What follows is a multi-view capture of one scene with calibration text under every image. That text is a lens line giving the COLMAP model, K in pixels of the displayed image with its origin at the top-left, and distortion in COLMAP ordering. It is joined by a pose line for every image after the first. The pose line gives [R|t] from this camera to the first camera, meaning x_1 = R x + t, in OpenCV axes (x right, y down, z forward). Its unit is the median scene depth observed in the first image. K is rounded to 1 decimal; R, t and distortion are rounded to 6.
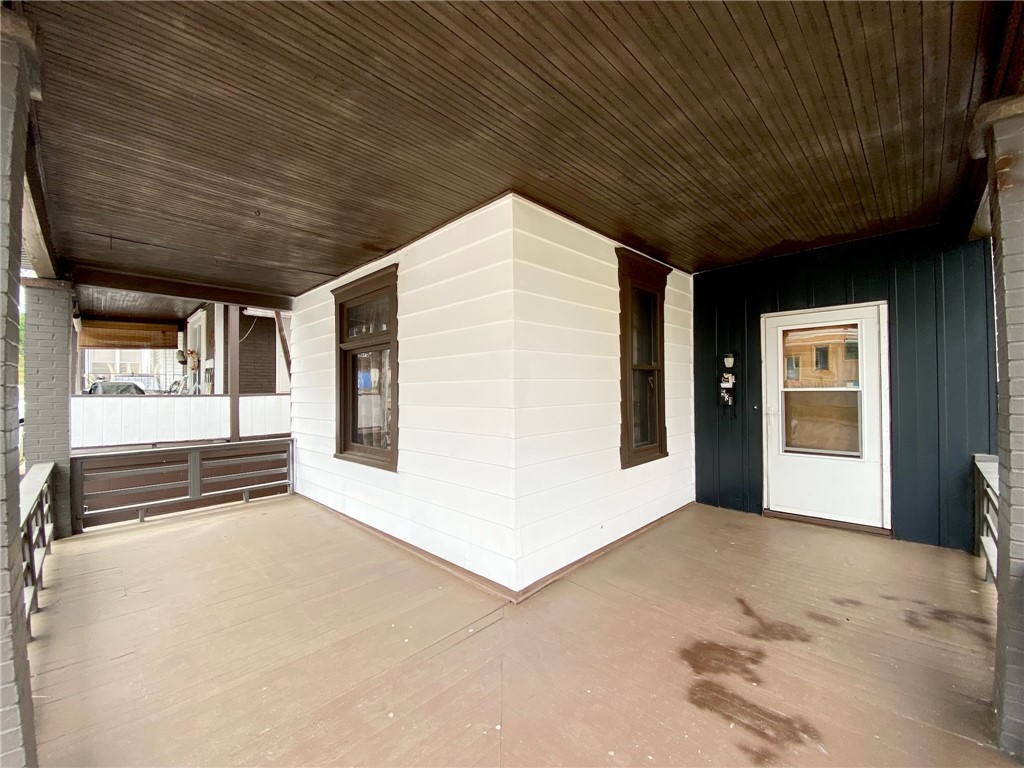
lens RADIAL K [[412.3, 0, 512.0], [0, 412.3, 384.0], [0, 0, 1]] dist [0.017417, -0.019362]
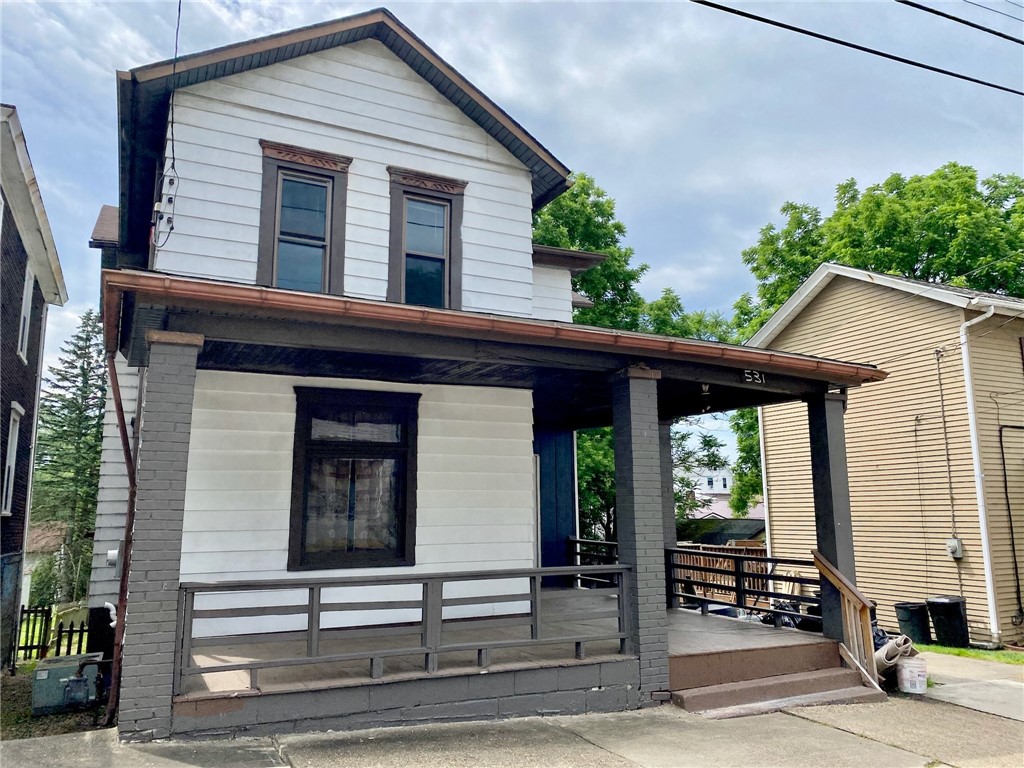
lens RADIAL K [[773.0, 0, 508.4], [0, 773.0, 374.8], [0, 0, 1]] dist [0.041421, -0.077053]
pose [[0.326500, 0.171452, 0.929517, -2.230090], [-0.016274, 0.984285, -0.175838, 0.053022], [-0.945057, 0.042284, 0.324159, -0.011205]]
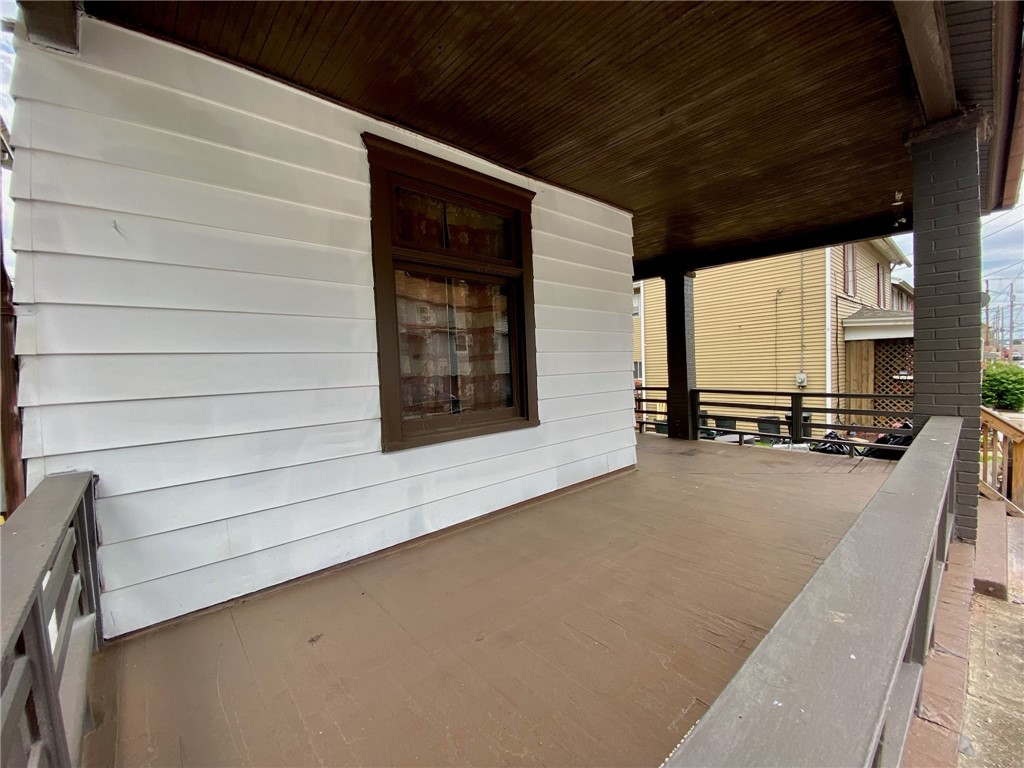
lens RADIAL K [[412.3, 0, 512.0], [0, 412.3, 384.0], [0, 0, 1]] dist [0.017417, -0.019362]
pose [[0.060767, -0.033048, 0.997605, -1.110947], [0.016204, 0.999353, 0.032119, 0.082074], [-0.998020, 0.014213, 0.061263, 0.936485]]
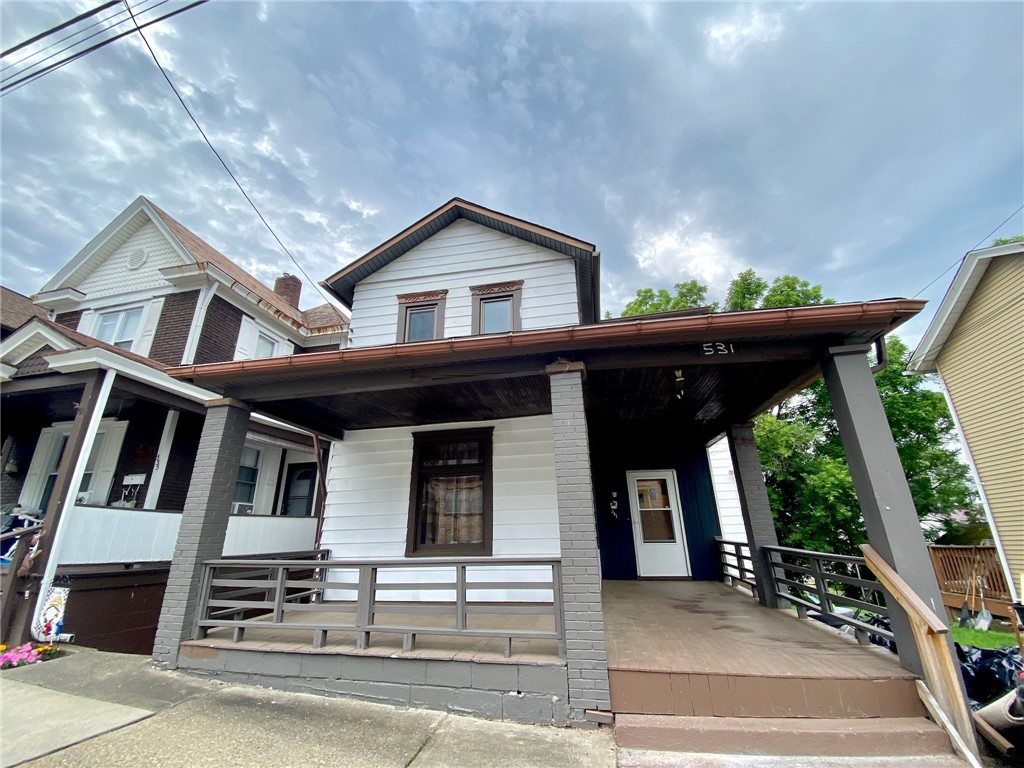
lens RADIAL K [[412.3, 0, 512.0], [0, 412.3, 384.0], [0, 0, 1]] dist [0.017417, -0.019362]
pose [[0.837141, 0.179074, 0.516845, -1.079493], [-0.000301, 0.945043, -0.326946, 0.098786], [-0.546988, 0.273544, 0.791188, -0.448077]]
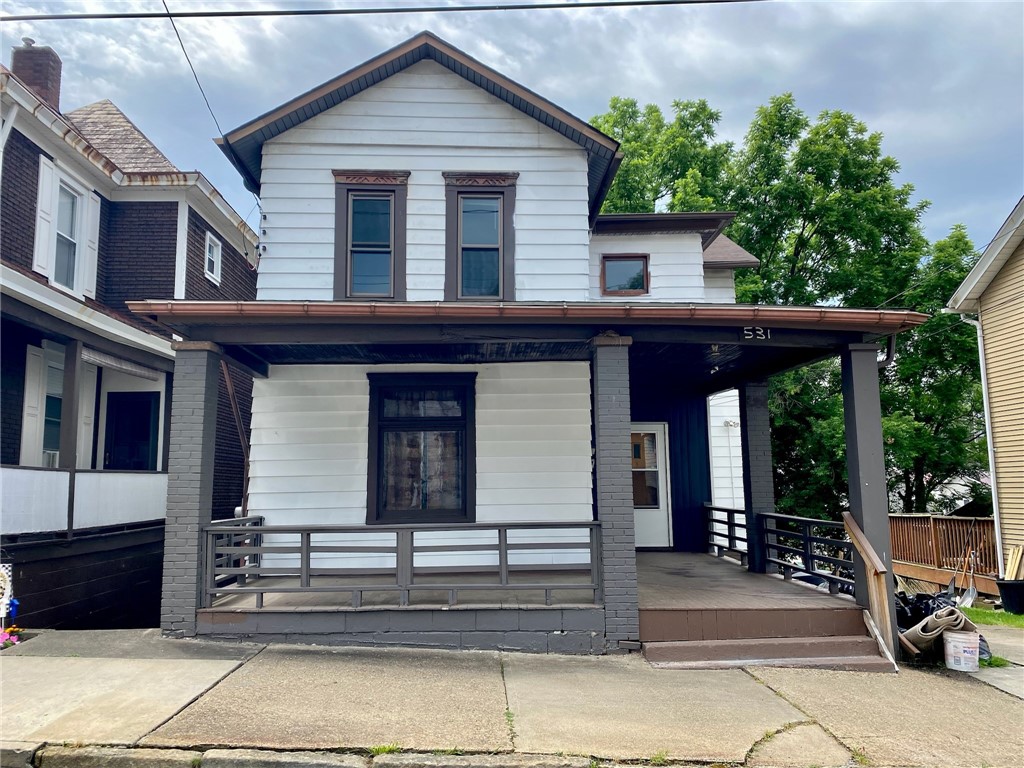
lens RADIAL K [[776.5, 0, 512.0], [0, 776.5, 384.0], [0, 0, 1]] dist [0.064112, -0.134621]
pose [[0.682971, 0.100045, 0.723561, -1.971623], [-0.010572, 0.991826, -0.127159, 0.074205], [-0.730369, 0.079196, 0.678447, -0.817749]]
